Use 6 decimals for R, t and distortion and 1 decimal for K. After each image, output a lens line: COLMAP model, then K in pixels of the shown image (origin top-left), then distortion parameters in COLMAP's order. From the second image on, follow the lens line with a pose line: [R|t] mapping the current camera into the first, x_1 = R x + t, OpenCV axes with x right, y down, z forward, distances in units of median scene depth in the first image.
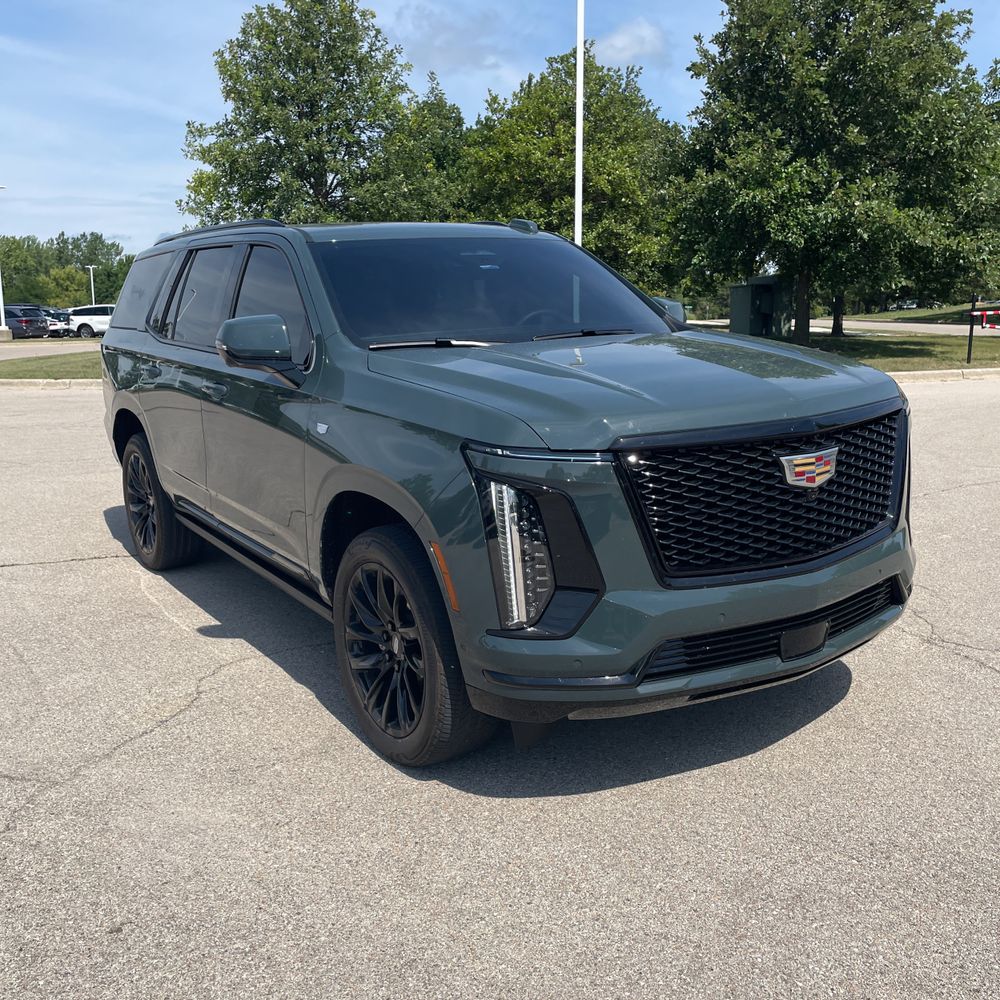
lens RADIAL K [[1032.5, 0, 501.6], [0, 1032.5, 546.6], [0, 0, 1]] dist [0.038627, -0.022102]
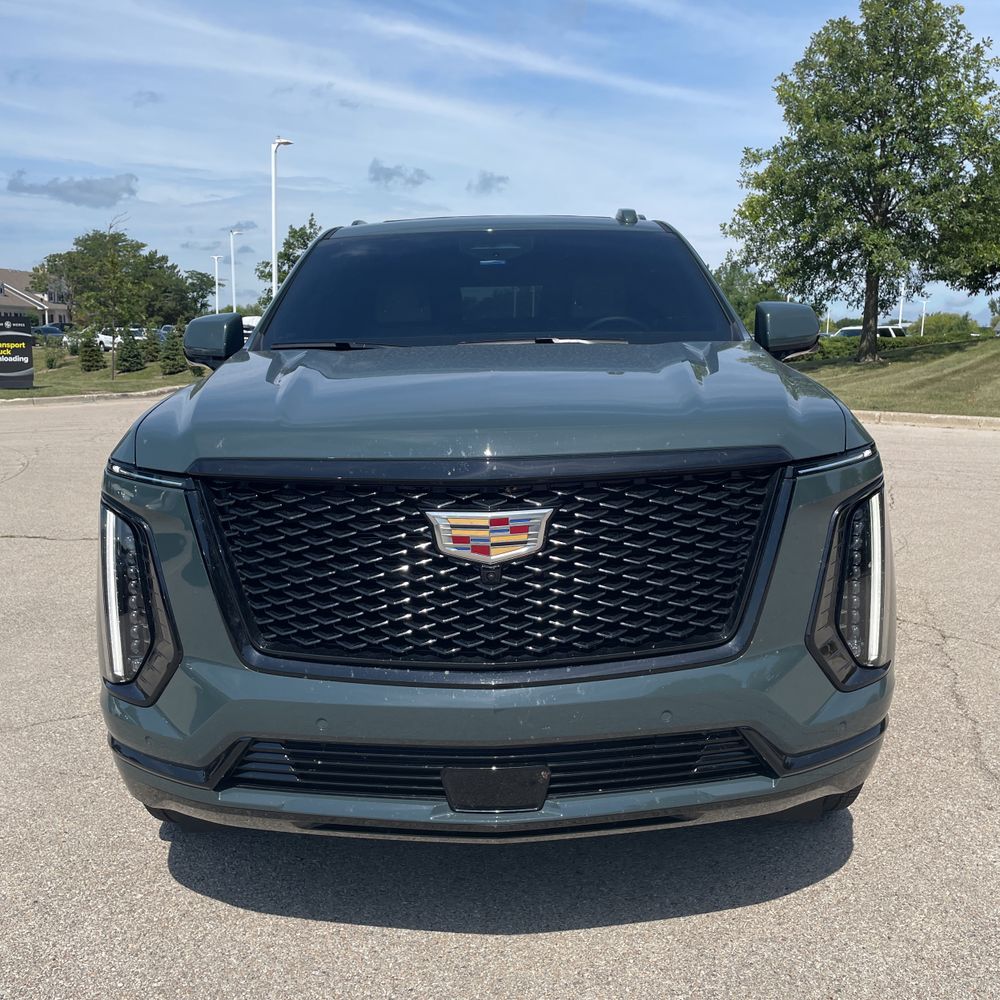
lens RADIAL K [[1031.1, 0, 500.0], [0, 1031.1, 500.0], [0, 0, 1]] dist [0.059363, -0.029292]
pose [[0.824093, 0.105541, -0.556535, 0.257323], [-0.142281, 0.989559, -0.023024, -0.031682], [0.548294, 0.098158, 0.830505, 0.169090]]
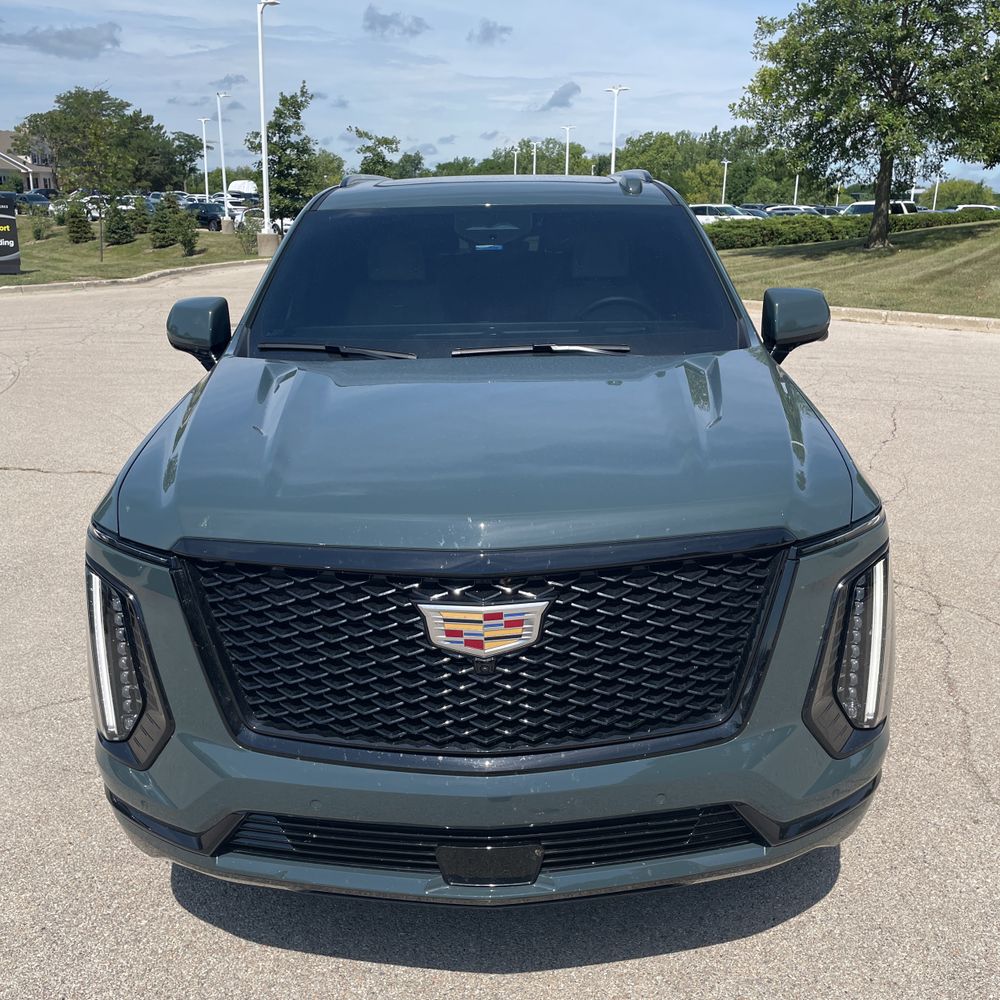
lens RADIAL K [[1031.1, 0, 498.9], [0, 1031.1, 509.3], [0, 0, 1]] dist [0.046937, -0.021082]
pose [[0.823732, 0.178968, -0.537992, 0.246116], [-0.144229, 0.983803, 0.106440, -0.083937], [0.548328, -0.010084, 0.836203, 0.174407]]
